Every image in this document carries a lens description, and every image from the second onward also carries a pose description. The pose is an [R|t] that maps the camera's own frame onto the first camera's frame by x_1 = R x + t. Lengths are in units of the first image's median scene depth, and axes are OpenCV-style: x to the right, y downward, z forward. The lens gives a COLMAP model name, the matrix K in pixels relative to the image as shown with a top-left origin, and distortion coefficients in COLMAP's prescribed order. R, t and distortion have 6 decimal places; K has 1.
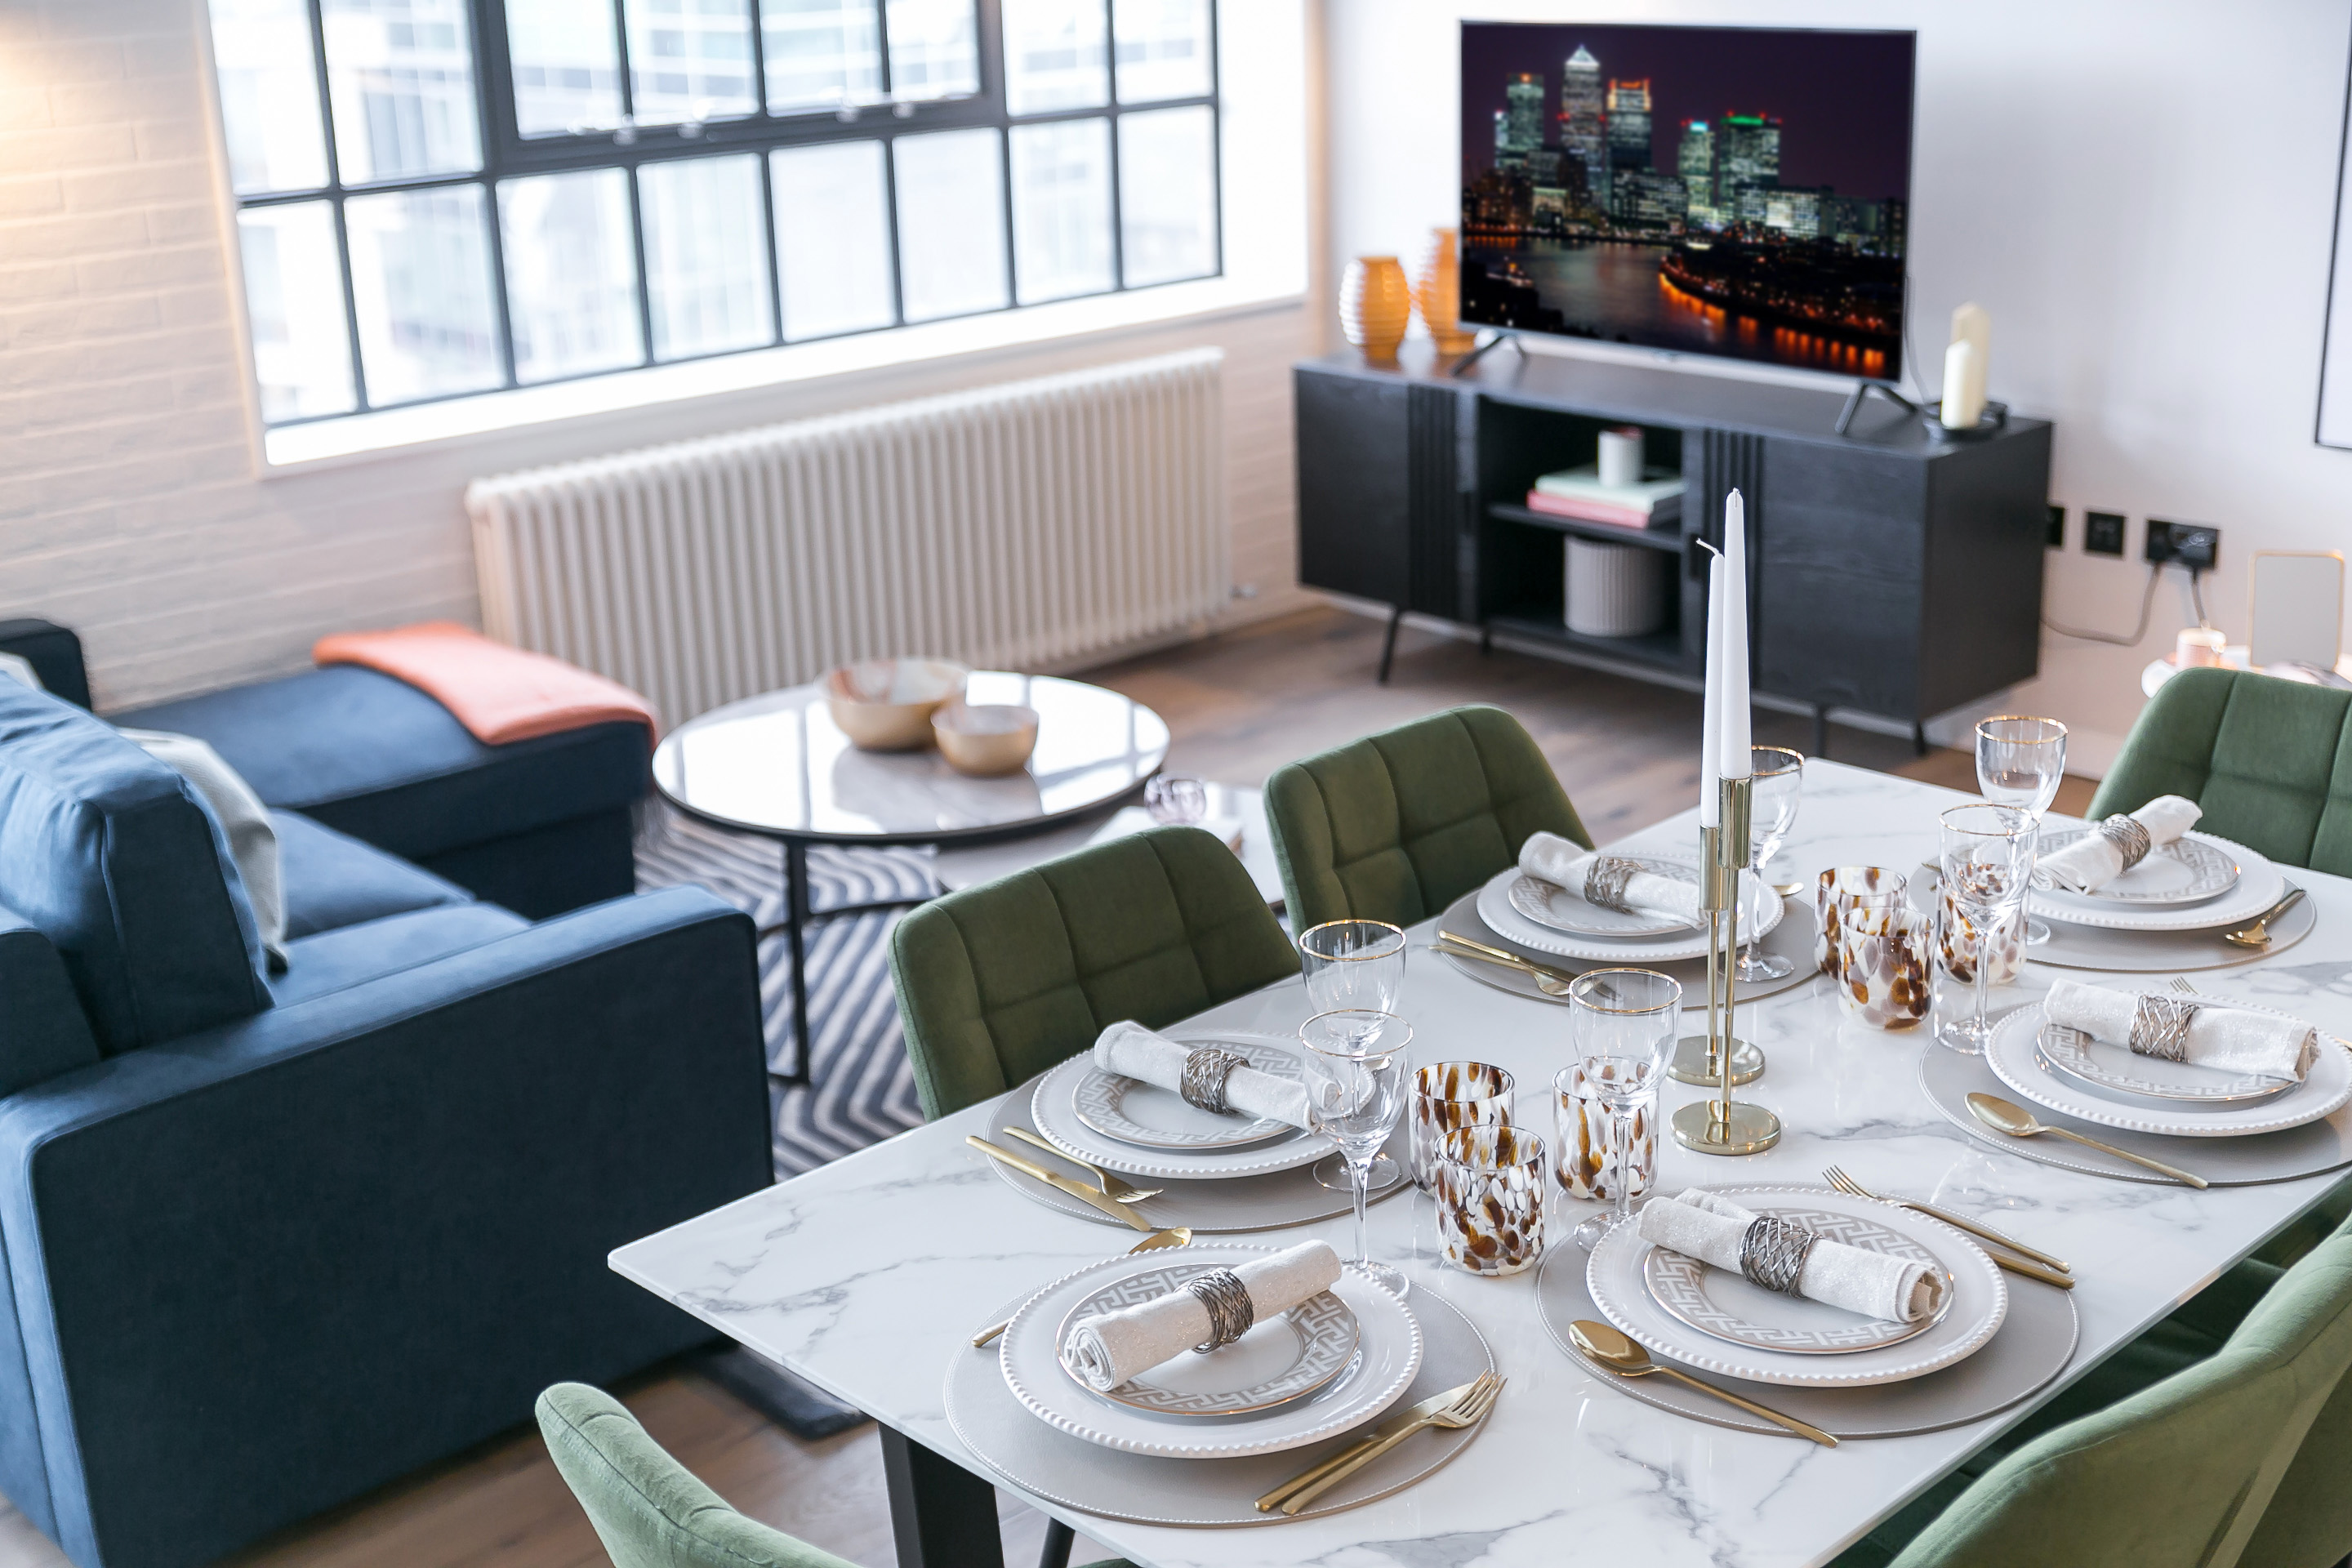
lens RADIAL K [[2813.0, 0, 1305.1], [0, 2813.0, 755.2], [0, 0, 1]] dist [-0.045995, 0.000000]
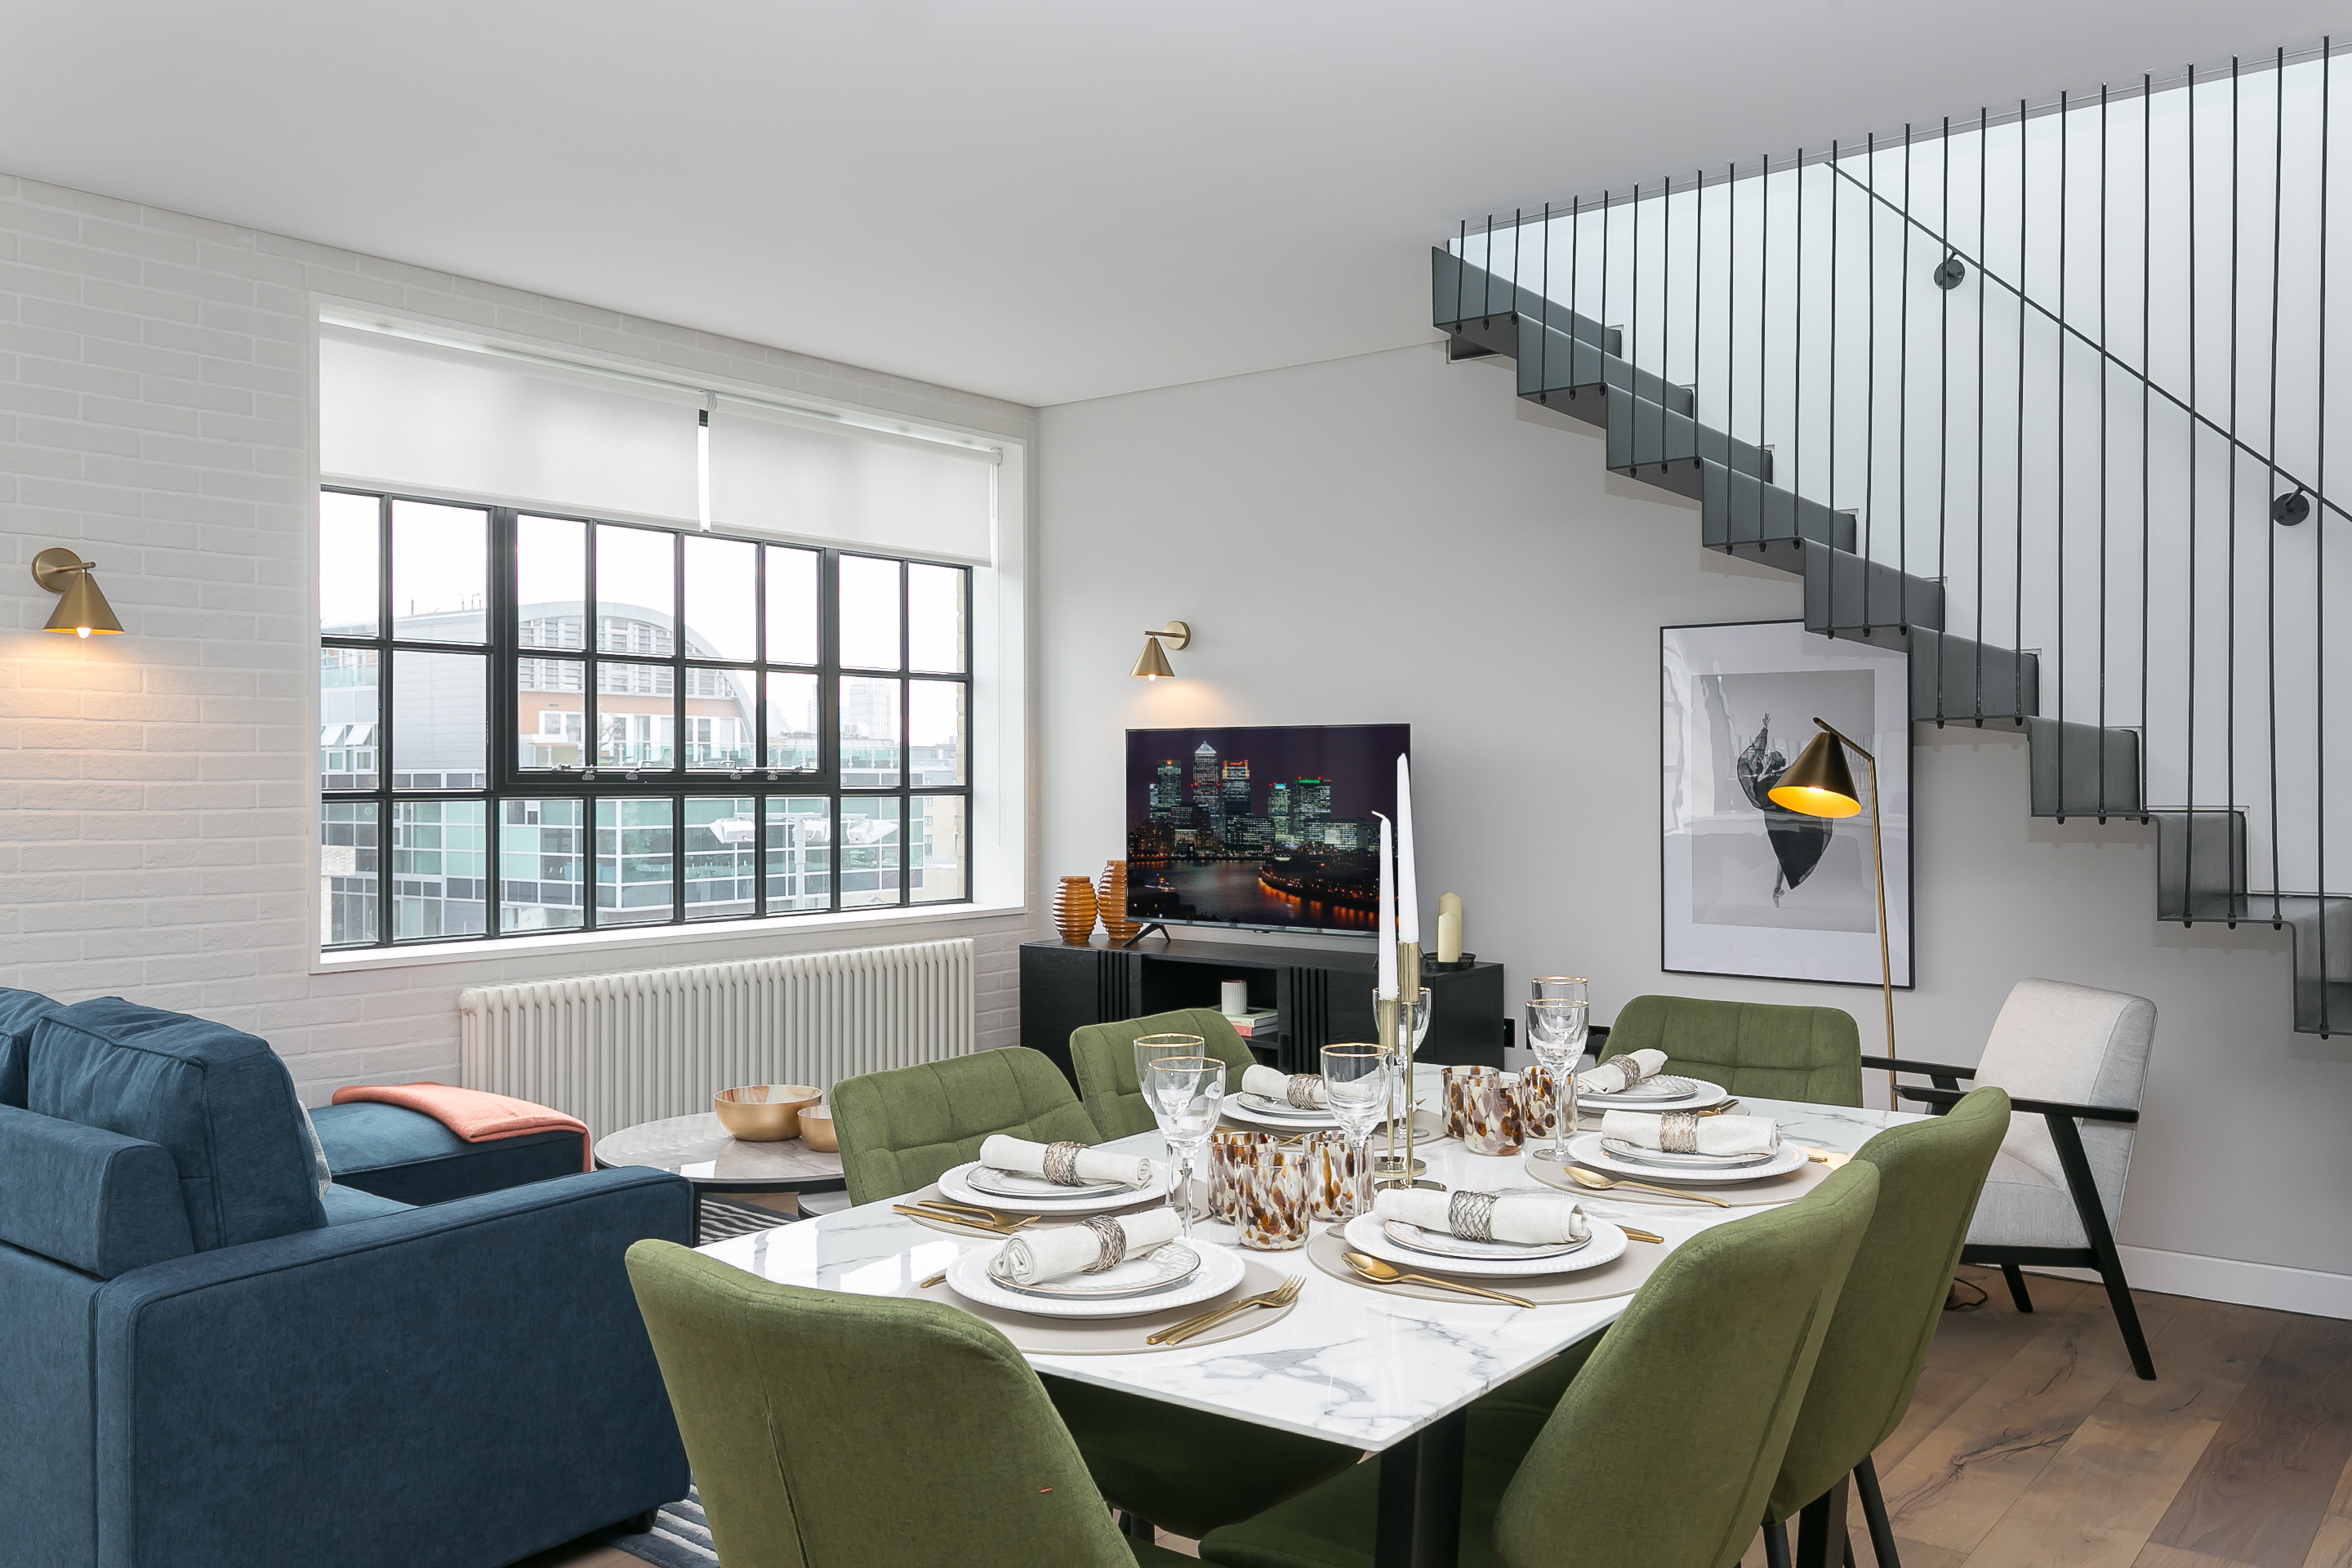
lens RADIAL K [[1813.2, 0, 1238.3], [0, 1813.2, 769.9], [0, 0, 1]] dist [0.019469, 0.000273]
pose [[0.989176, 0.022856, 0.144942, -0.035741], [0.023292, 0.950811, -0.308895, 0.090074], [-0.144872, 0.308927, 0.939987, 0.014814]]
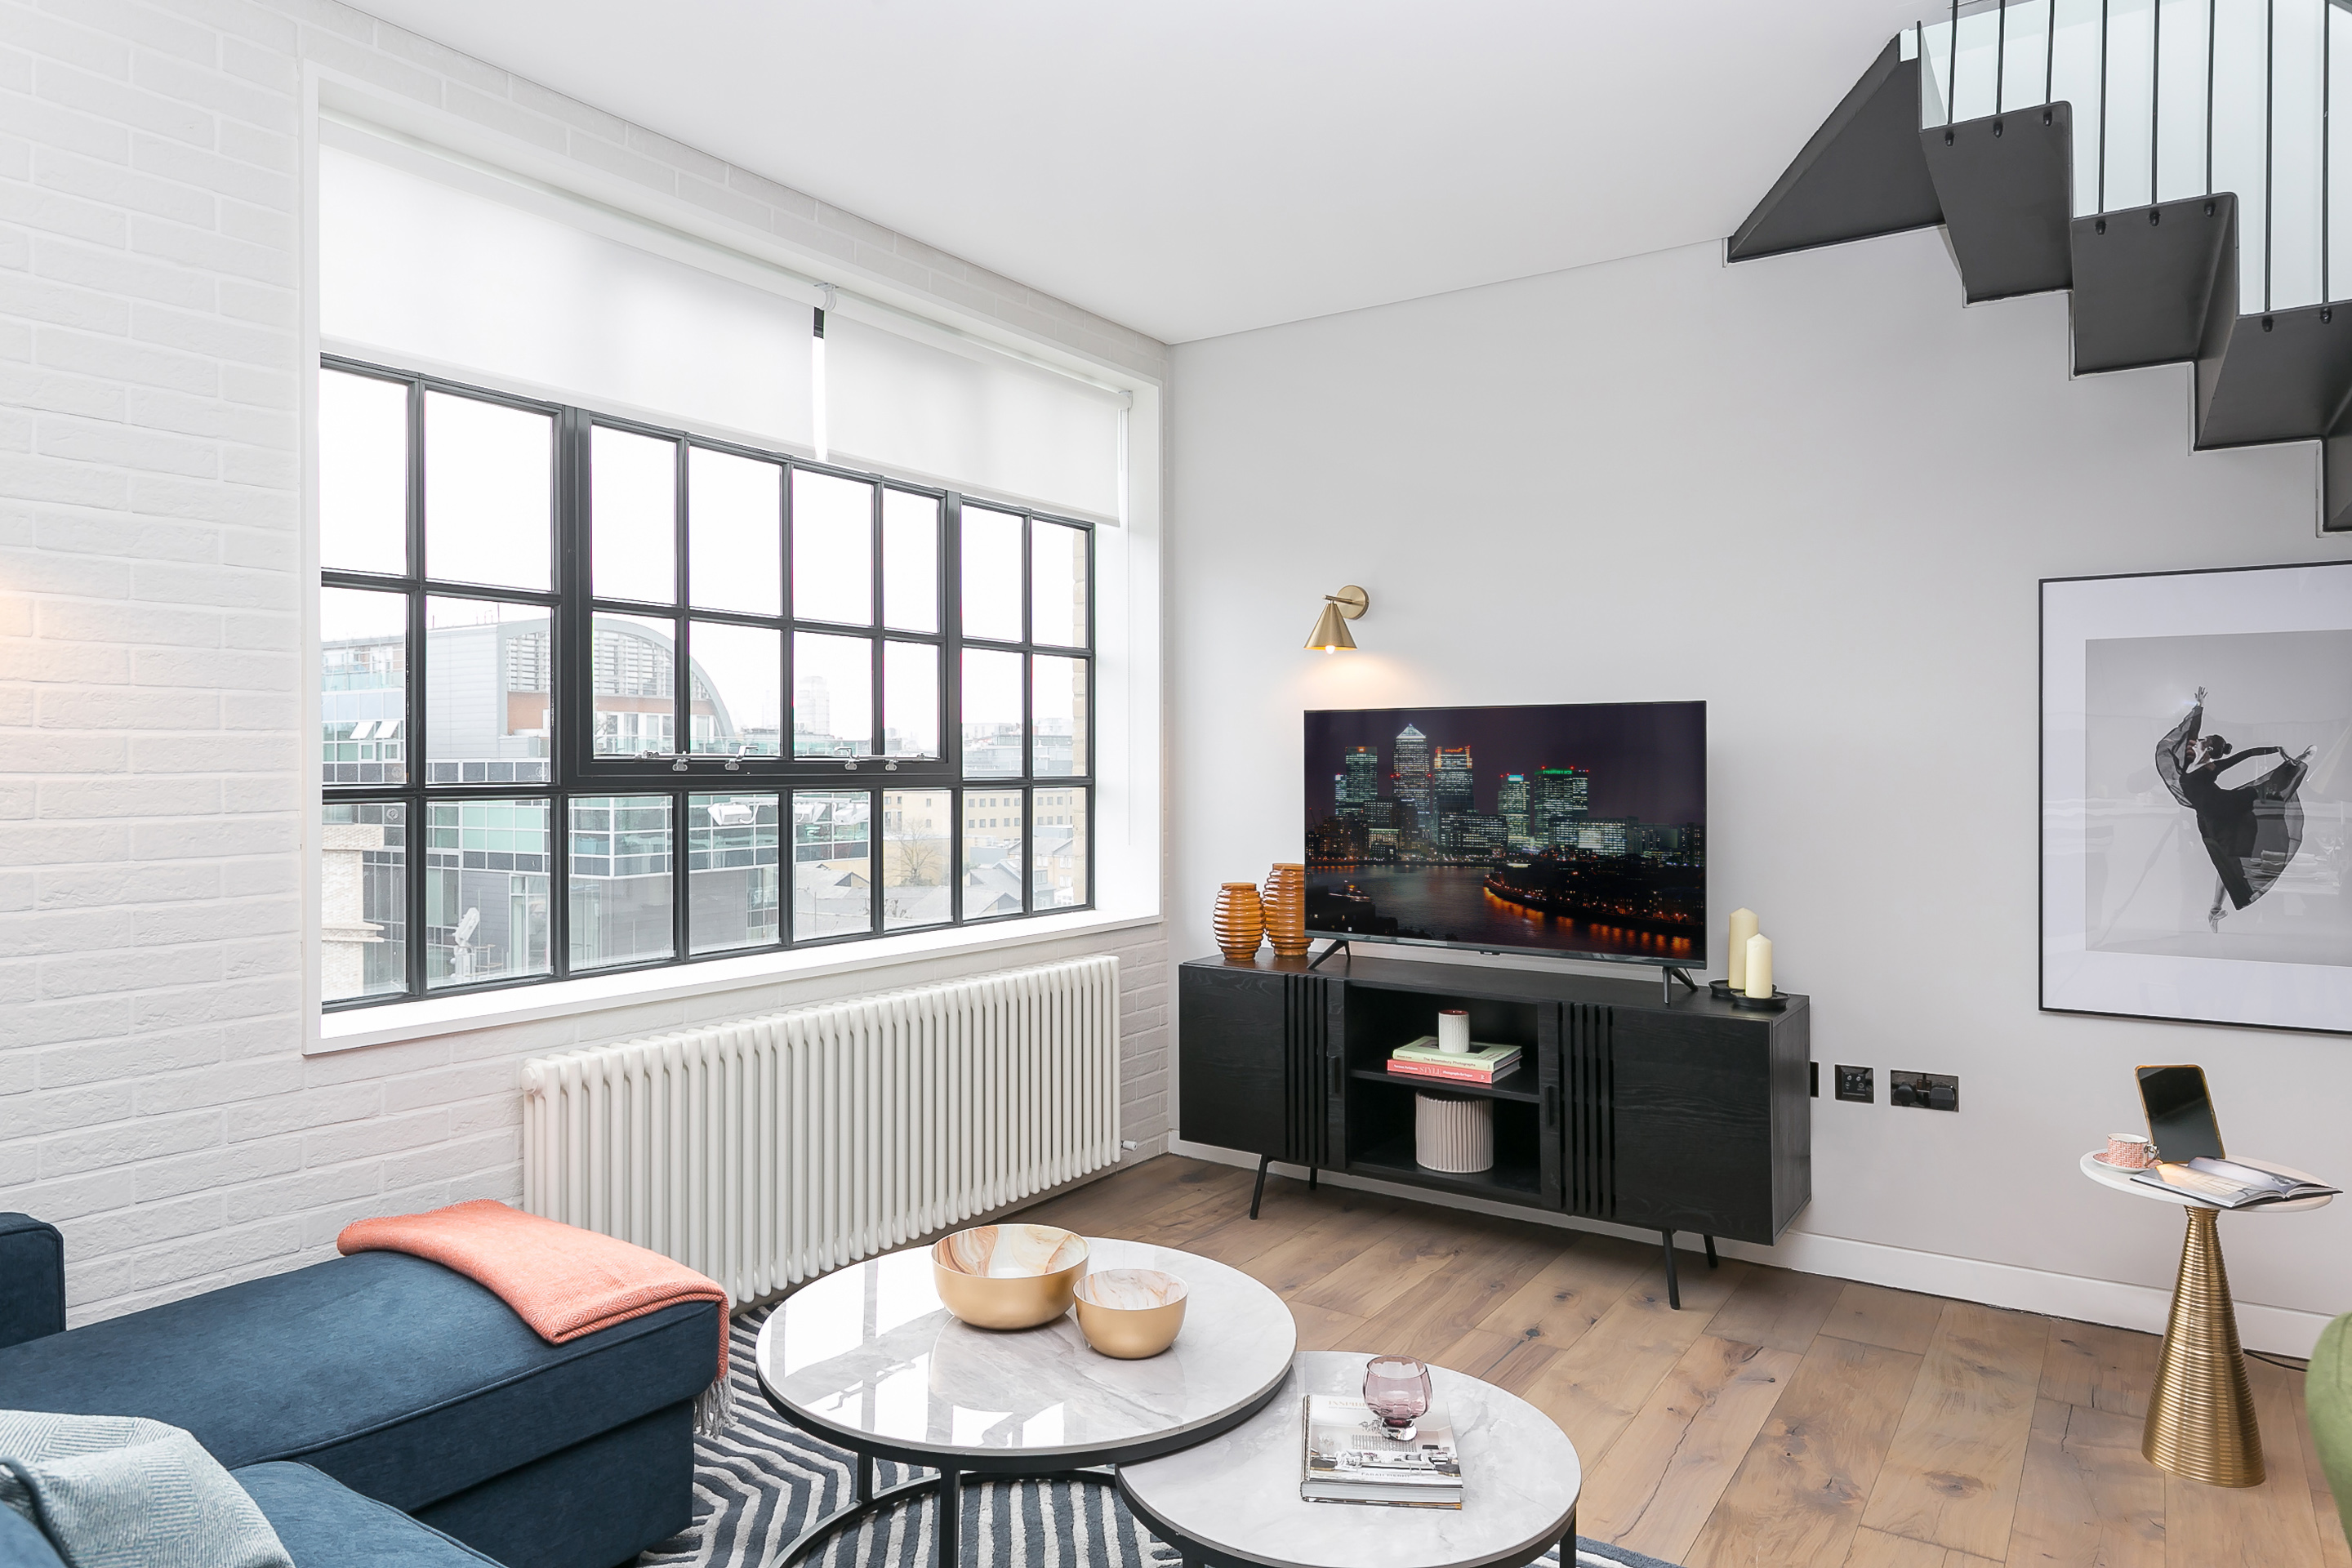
lens RADIAL K [[1436.5, 0, 1165.6], [0, 1436.5, 761.3], [0, 0, 1]] dist [0.031611, -0.023786]
pose [[0.981888, 0.022525, 0.188120, -0.154244], [0.036818, 0.951295, -0.306074, -0.026298], [-0.185852, 0.307457, 0.933236, 0.383266]]
